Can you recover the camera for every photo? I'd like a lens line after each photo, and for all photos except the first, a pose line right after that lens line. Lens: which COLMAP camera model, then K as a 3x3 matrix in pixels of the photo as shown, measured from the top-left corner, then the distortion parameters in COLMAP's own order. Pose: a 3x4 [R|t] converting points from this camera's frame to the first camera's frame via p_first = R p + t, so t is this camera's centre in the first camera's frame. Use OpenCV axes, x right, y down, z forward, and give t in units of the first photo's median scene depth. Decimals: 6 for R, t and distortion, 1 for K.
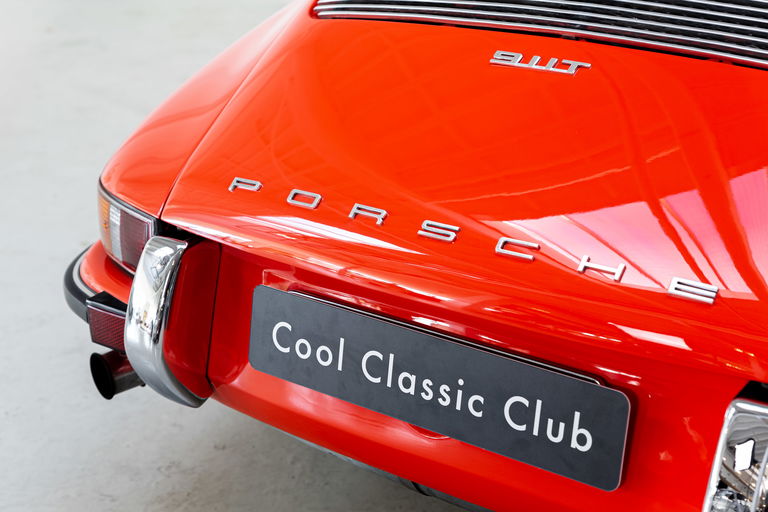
lens RADIAL K [[1456.4, 0, 384.0], [0, 1456.4, 256.0], [0, 0, 1]] dist [0.028281, 0.019178]
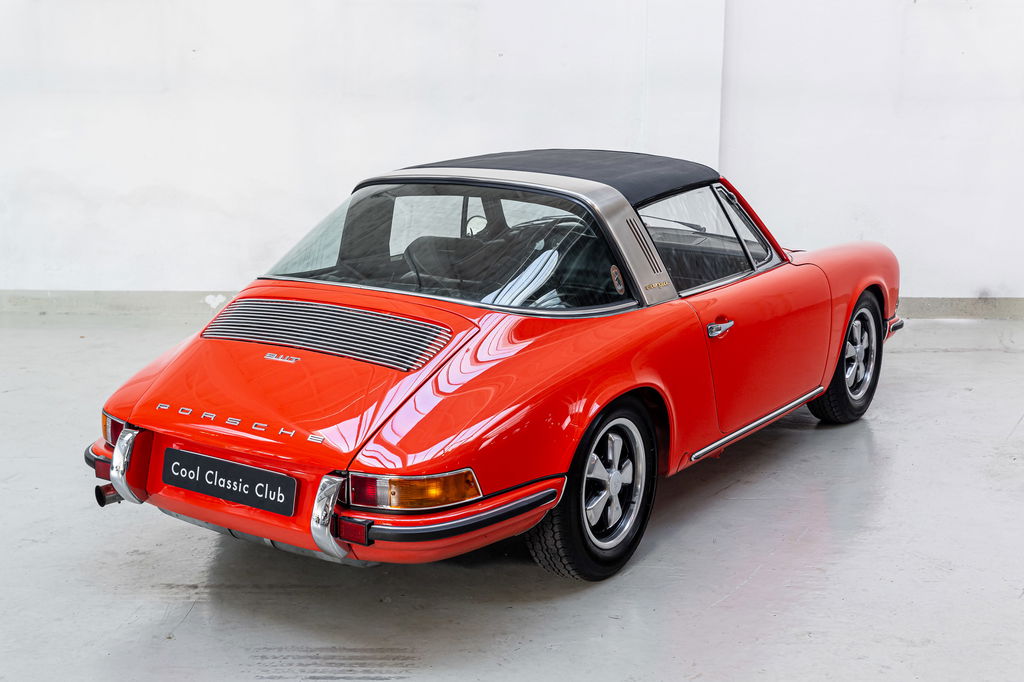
lens RADIAL K [[1403.0, 0, 512.0], [0, 1403.0, 341.0], [0, 0, 1]] dist [0.006078, 0.038737]
pose [[0.997005, 0.013431, 0.076159, 0.309073], [-0.001869, 0.988701, -0.149892, 0.195662], [-0.077312, 0.149301, 0.985765, -1.386812]]
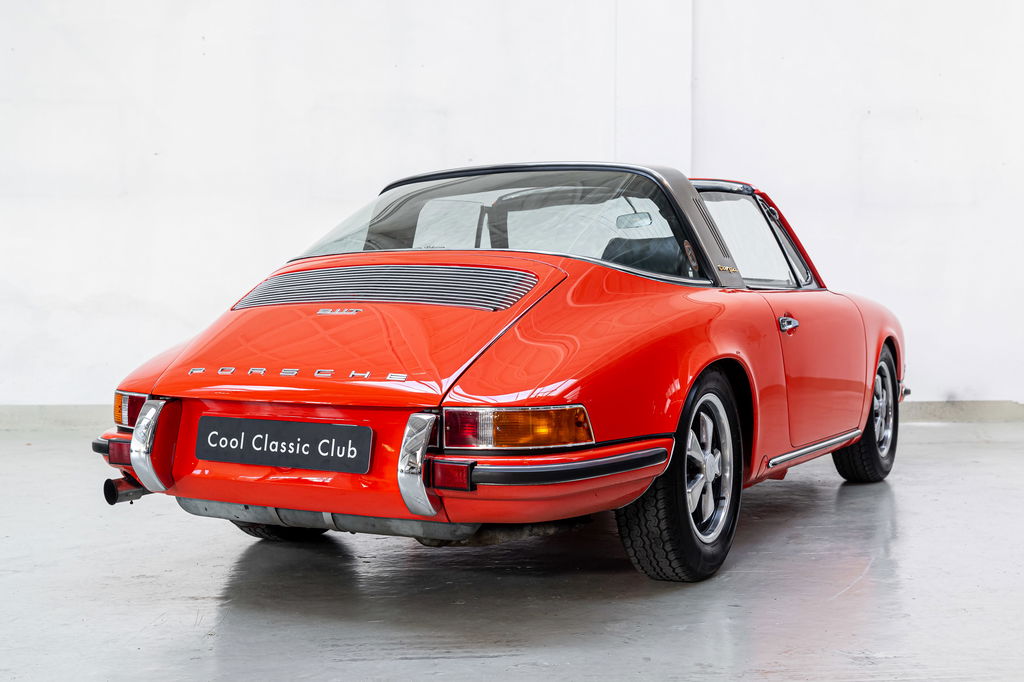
lens RADIAL K [[1326.7, 0, 512.0], [0, 1326.7, 341.0], [0, 0, 1]] dist [-0.016856, -0.036866]
pose [[0.985696, 0.018777, 0.167483, 0.029412], [0.036578, 0.946250, -0.321362, 0.538640], [-0.164515, 0.322891, 0.932028, -0.845724]]
